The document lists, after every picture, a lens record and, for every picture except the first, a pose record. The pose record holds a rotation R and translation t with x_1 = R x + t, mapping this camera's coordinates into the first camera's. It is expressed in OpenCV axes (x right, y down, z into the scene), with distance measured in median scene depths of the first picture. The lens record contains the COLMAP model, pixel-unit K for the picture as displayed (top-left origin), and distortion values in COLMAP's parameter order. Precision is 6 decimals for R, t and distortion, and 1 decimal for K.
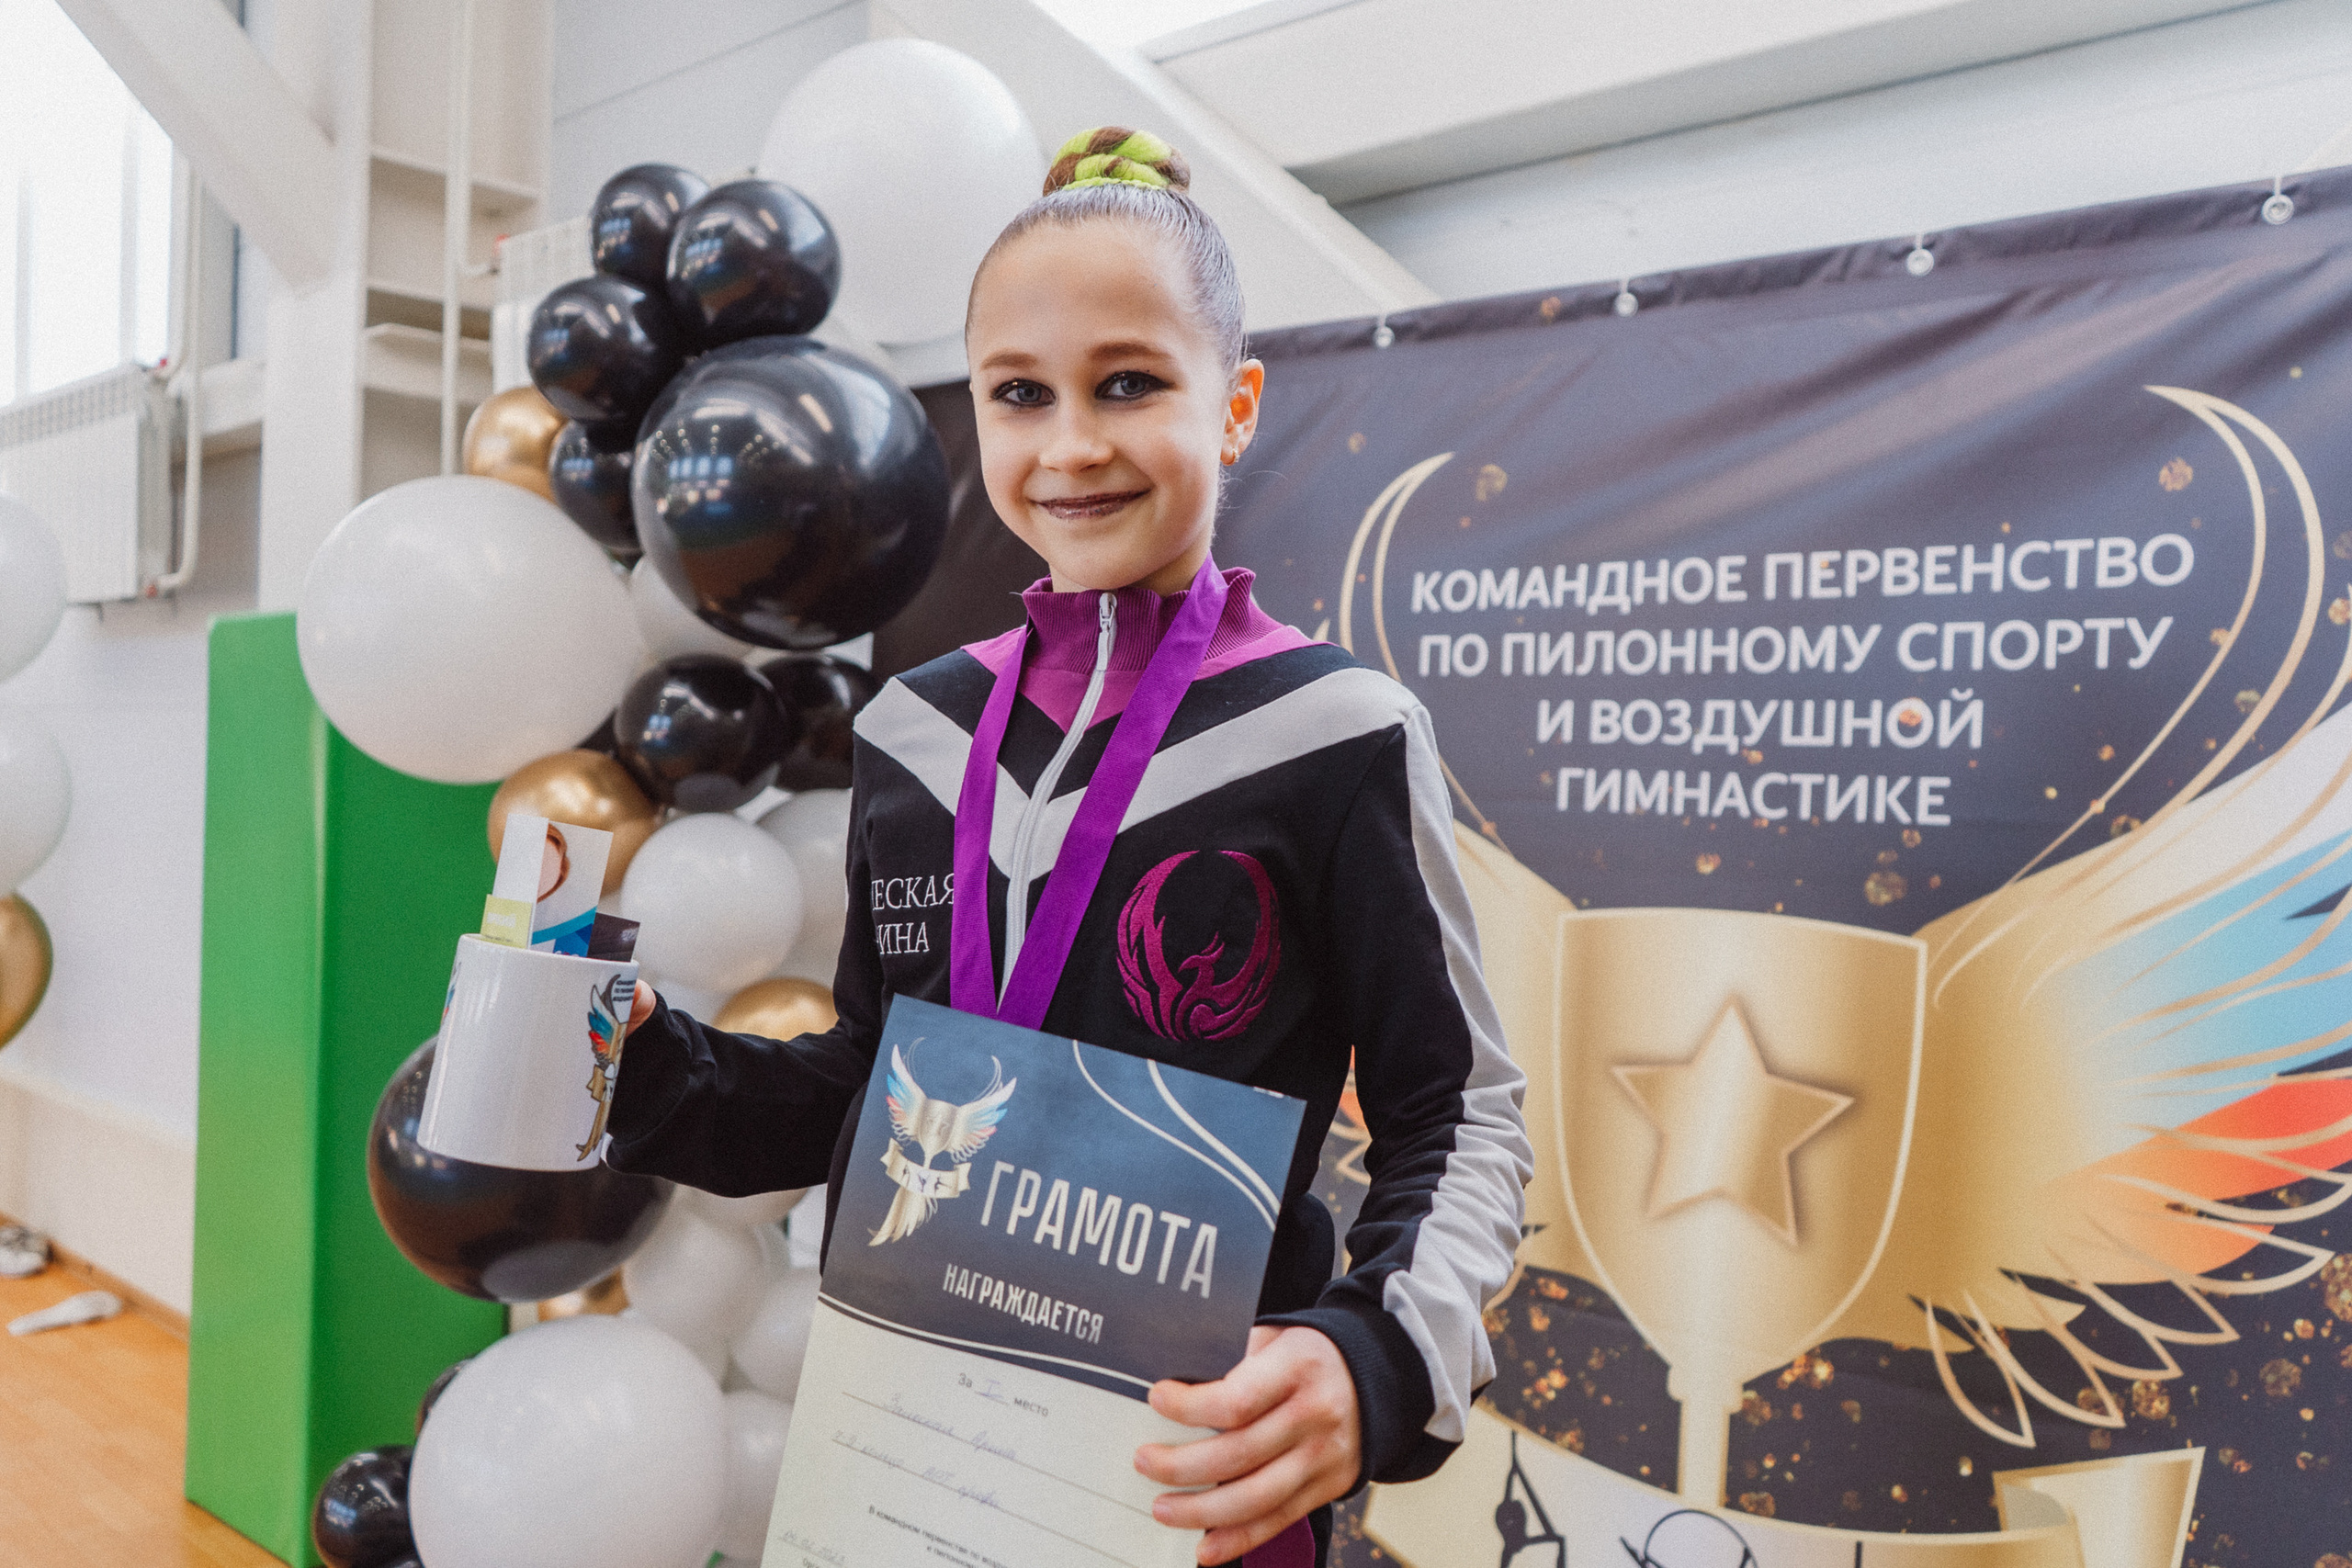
lens RADIAL K [[1868.5, 0, 1196.6], [0, 1868.5, 789.1], [0, 0, 1]] dist [-0.005839, 0.001076]
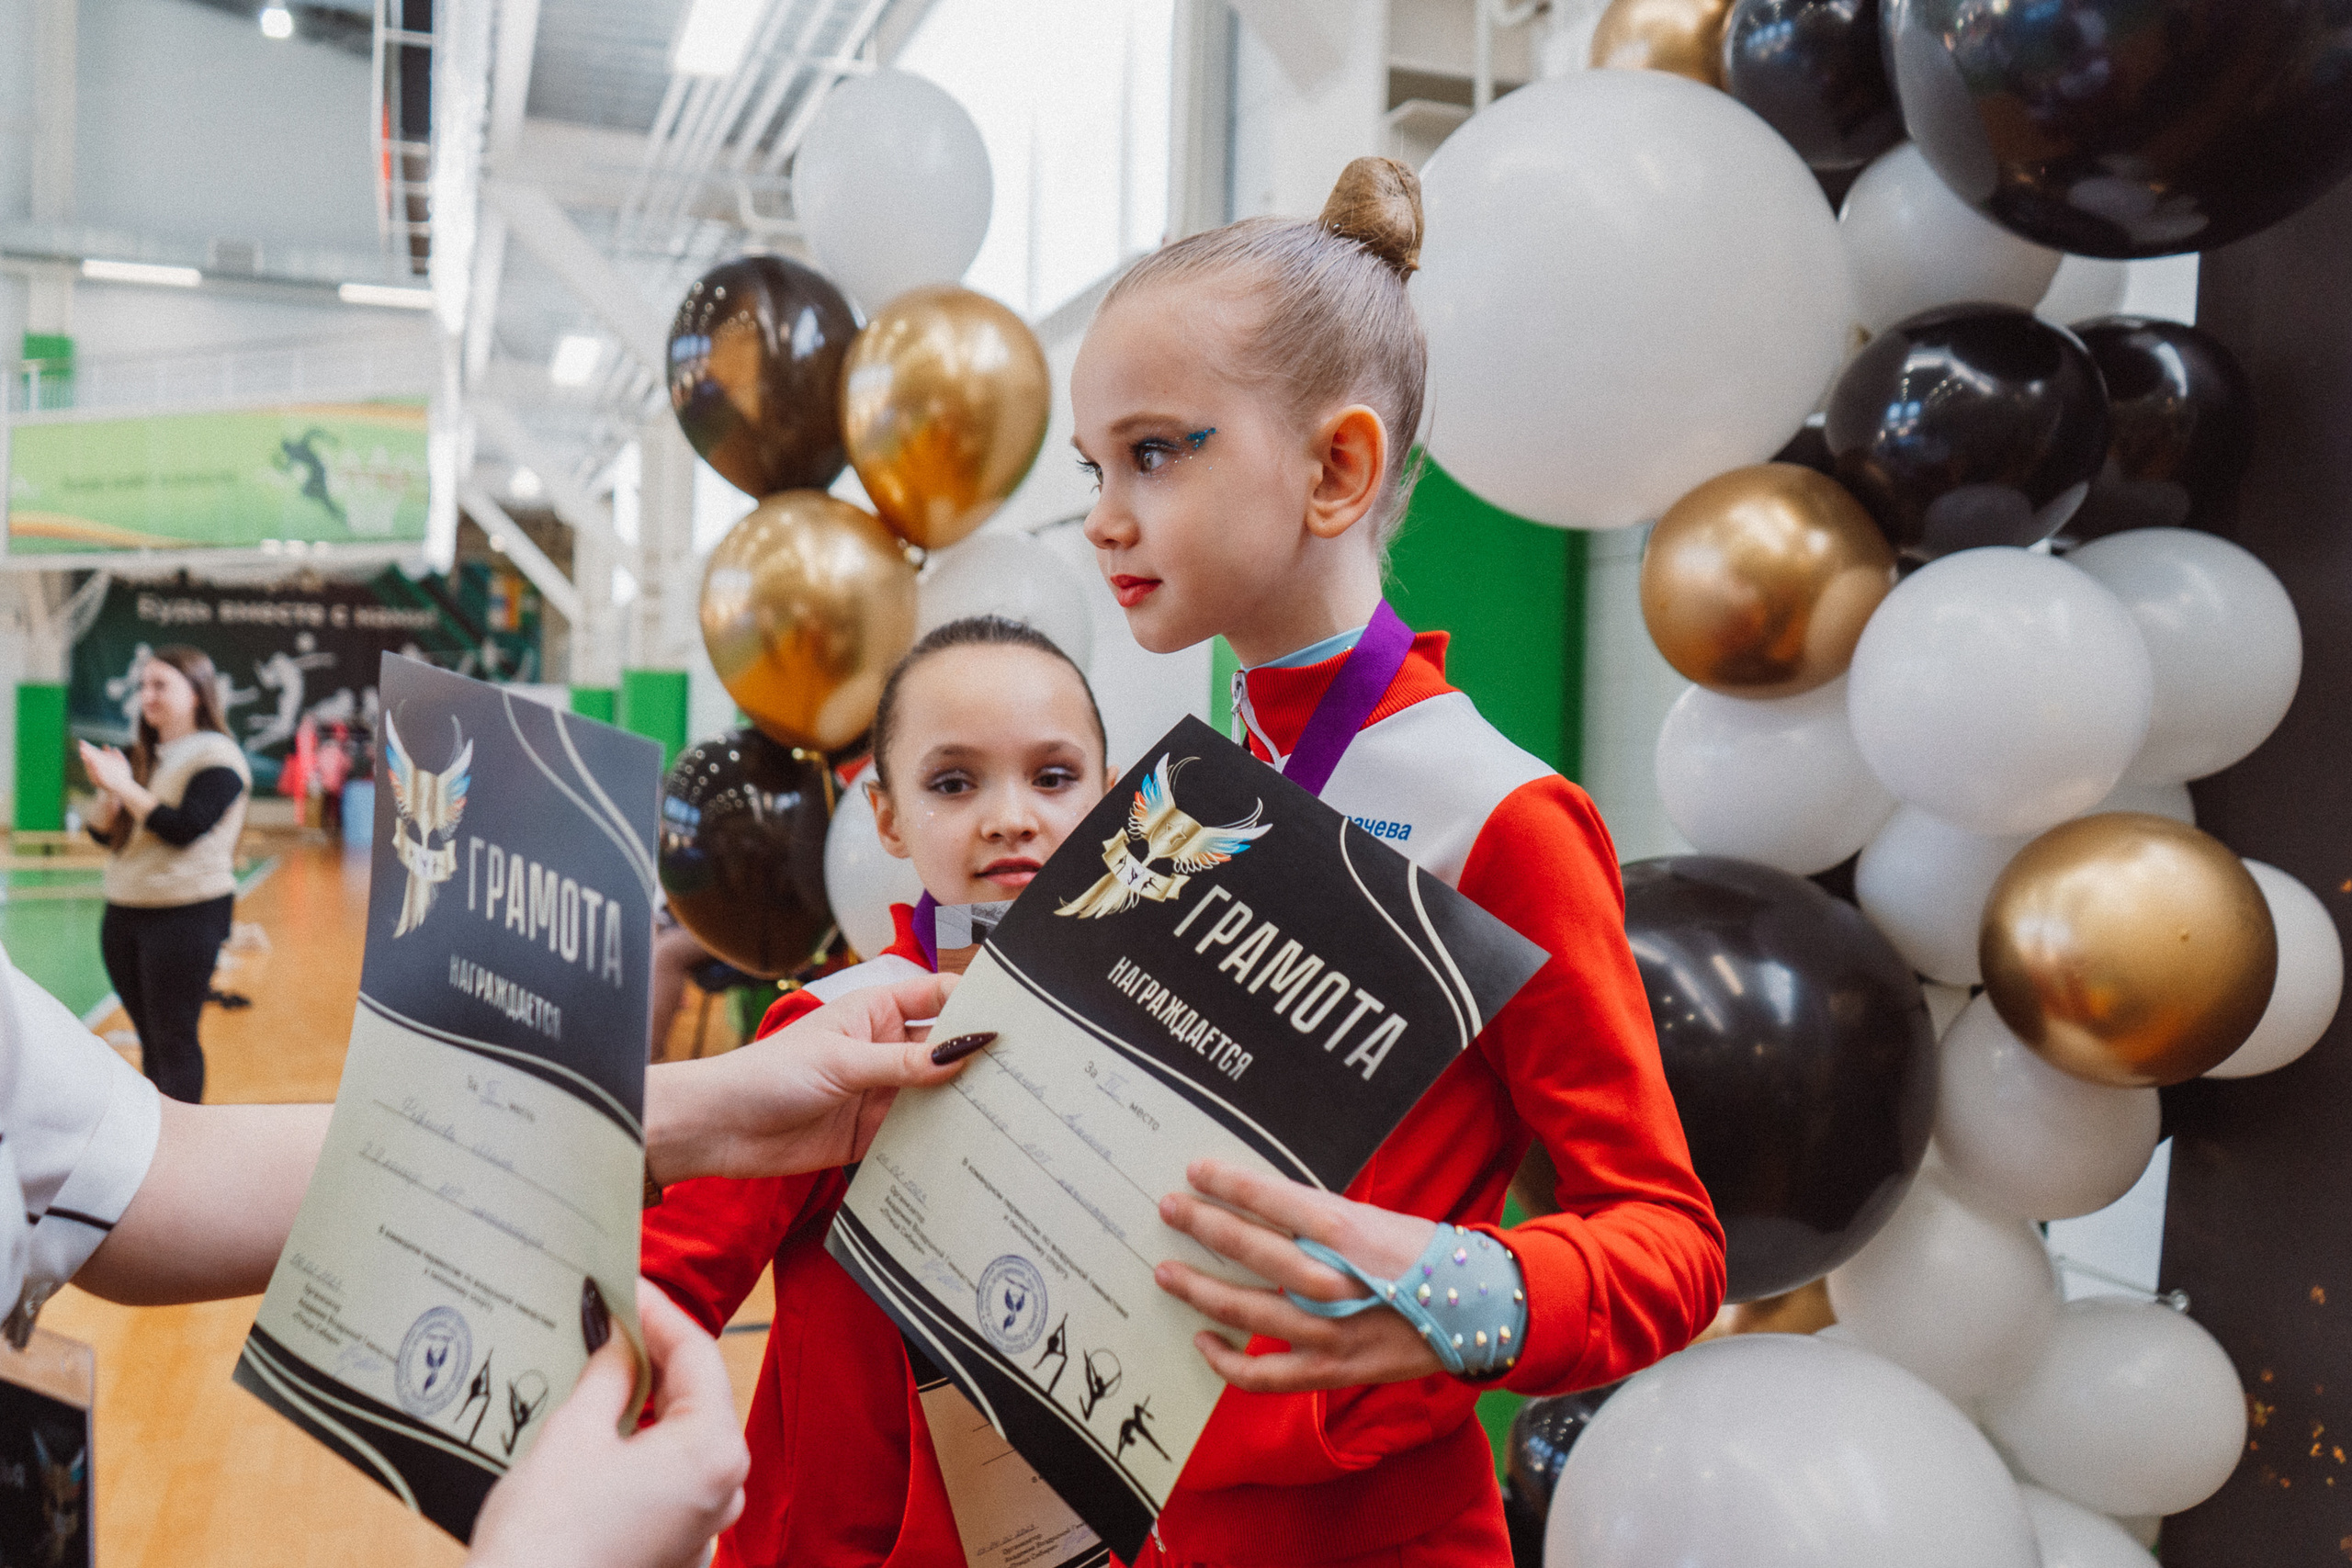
lens RADIAL K [[1977.8, 0, 1151.8], [0, 1977.8, 753.2], [0, 0, 1]] dist [-0.009131, -0.003207]
pose [[0.879766, -0.011295, -0.475272, -0.250860], [0.000275, 0.999730, -0.023250, 0.125160], [0.475406, 0.020324, 0.879532, 0.371867]]
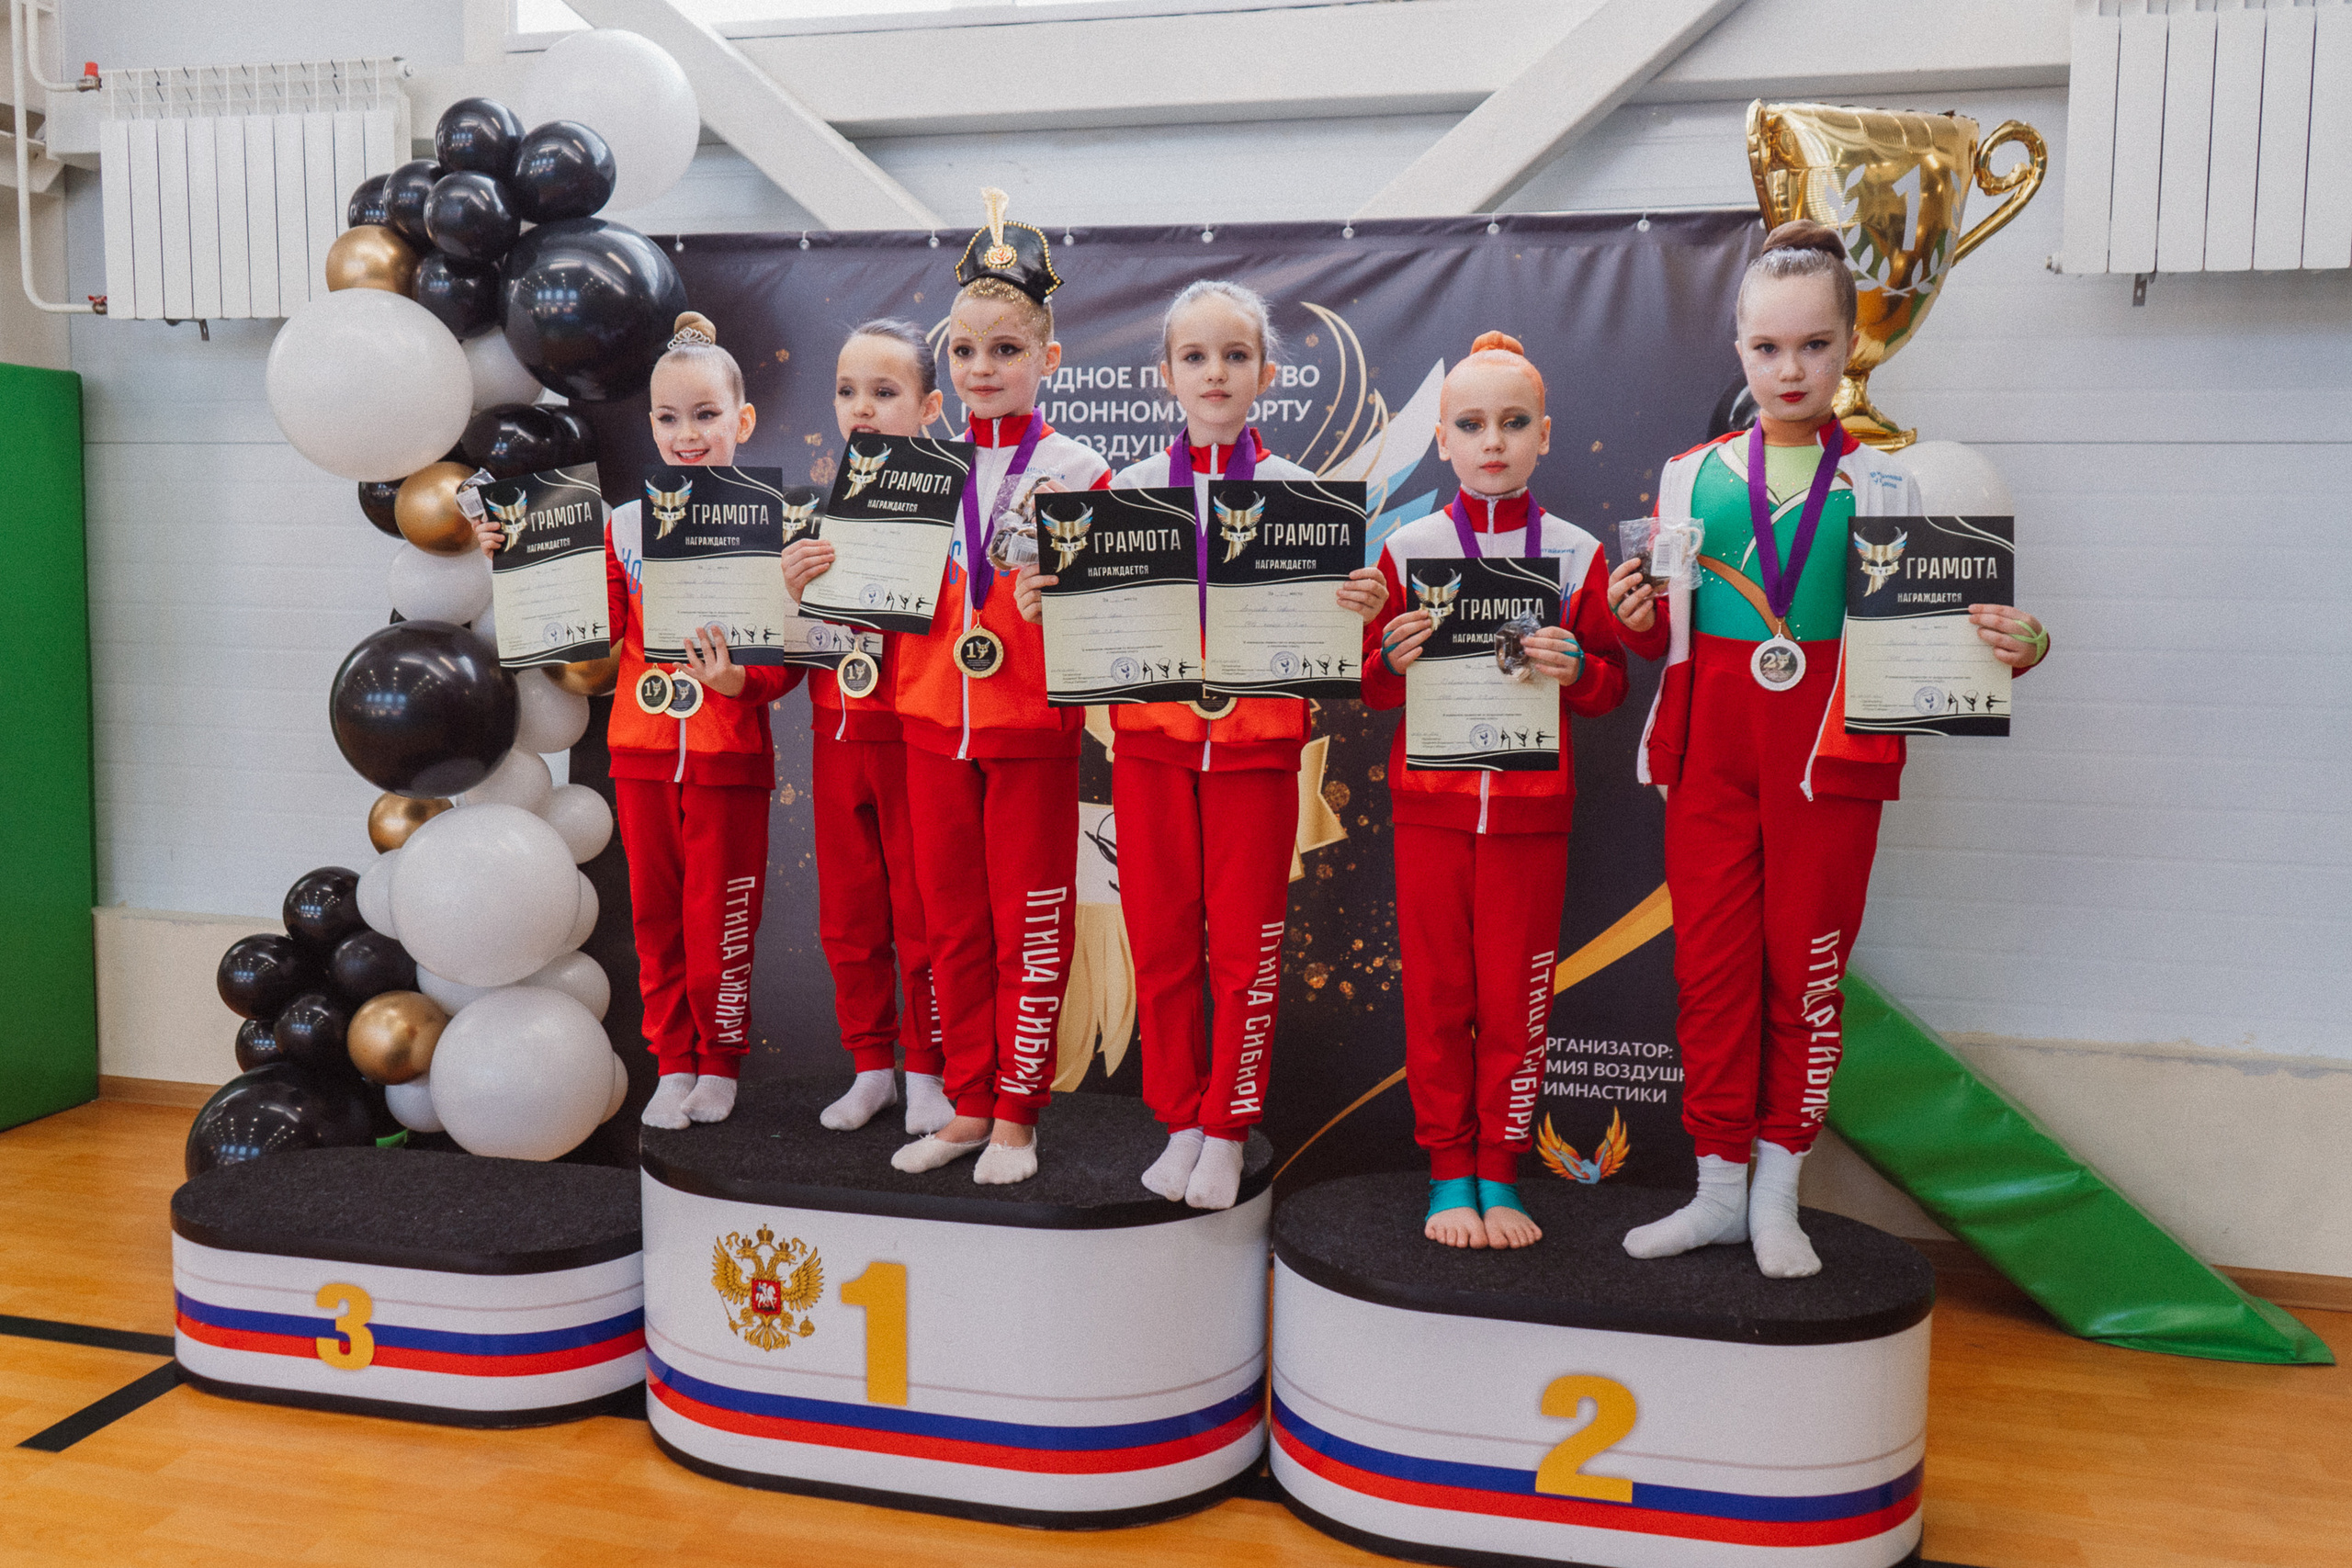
lens RADIAL K [[1977.8, 0, 1153.1], [0, 1977.8, 748.1], [0, 0, 1]] dist [-0.009131, -0.003207]
pose [[0.882681, -0.057867, 0.466397, -0.784505], [0.019384, 0.996029, 0.086894, 0.116366], [-0.469573, -0.067660, 0.880297, -1.060496]]
